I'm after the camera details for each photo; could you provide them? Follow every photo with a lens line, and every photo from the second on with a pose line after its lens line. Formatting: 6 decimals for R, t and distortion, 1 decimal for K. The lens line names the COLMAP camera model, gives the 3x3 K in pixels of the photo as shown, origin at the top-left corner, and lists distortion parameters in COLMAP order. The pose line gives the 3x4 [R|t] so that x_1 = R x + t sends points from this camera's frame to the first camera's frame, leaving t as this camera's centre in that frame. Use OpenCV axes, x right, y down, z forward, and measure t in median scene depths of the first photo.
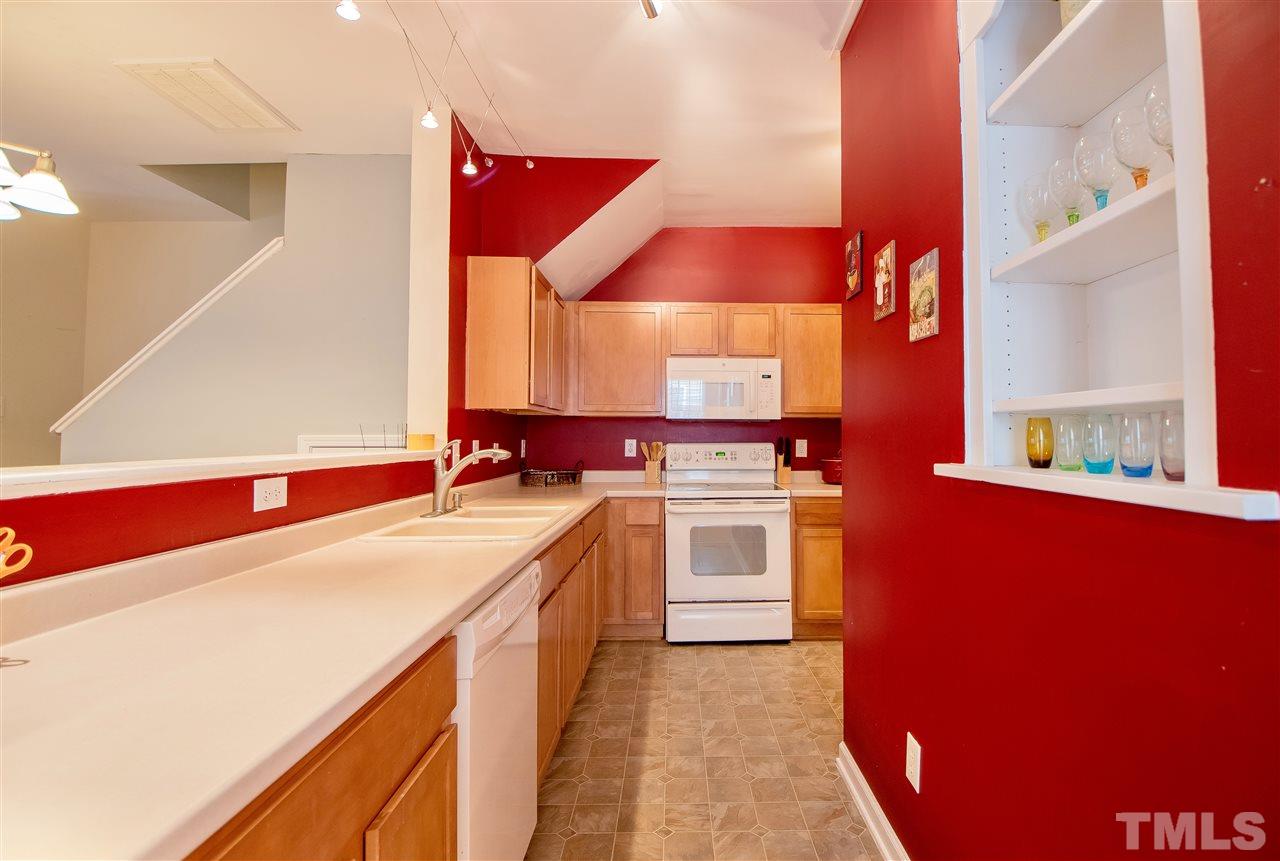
lens RADIAL K [[607.6, 0, 681.8], [0, 607.6, 416.6], [0, 0, 1]] dist [-0.005584, -0.000462]
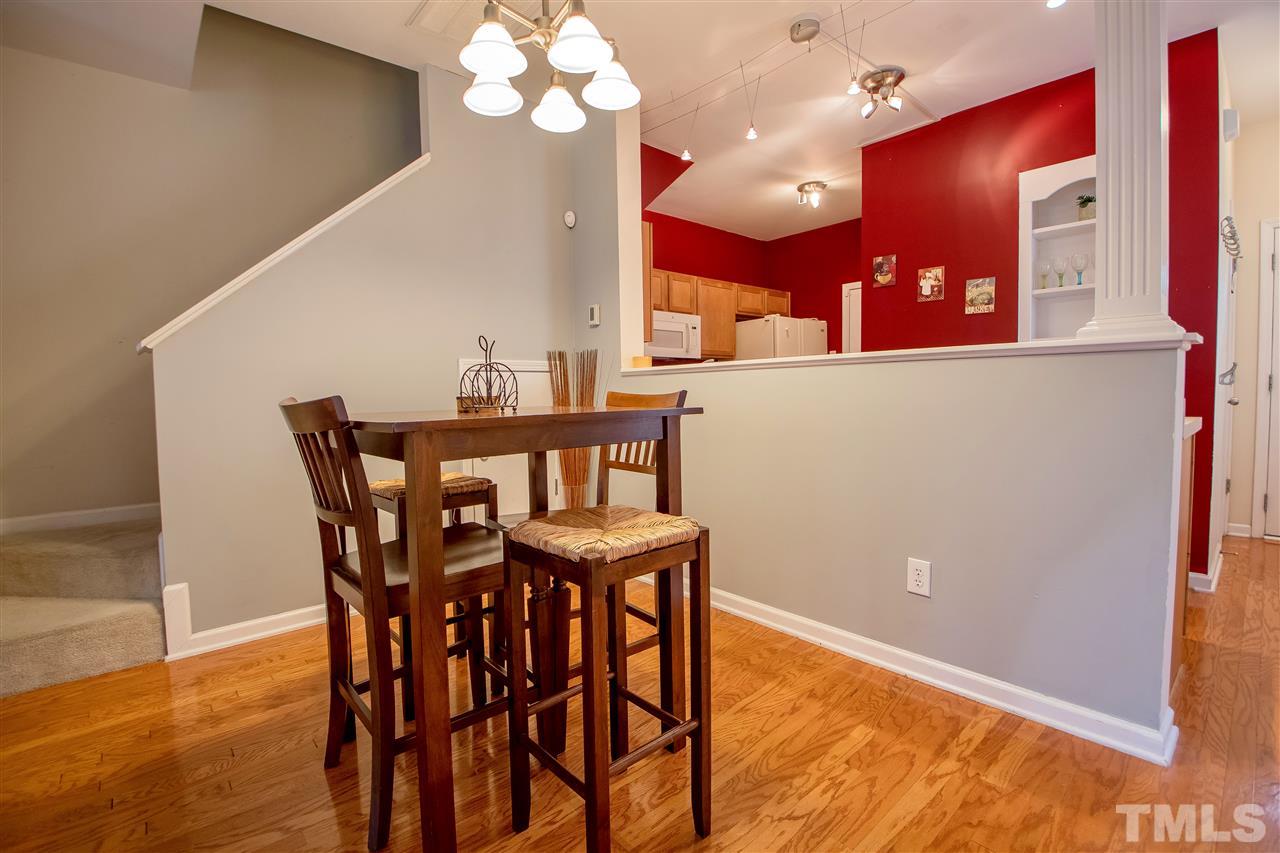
lens RADIAL K [[572.1, 0, 638.8], [0, 572.1, 423.0], [0, 0, 1]] dist [-0.005222, -0.002271]
pose [[0.759421, -0.051724, 0.648541, -0.826580], [-0.000943, 0.996746, 0.080599, 0.048051], [-0.650599, -0.061820, 0.756901, 0.055779]]
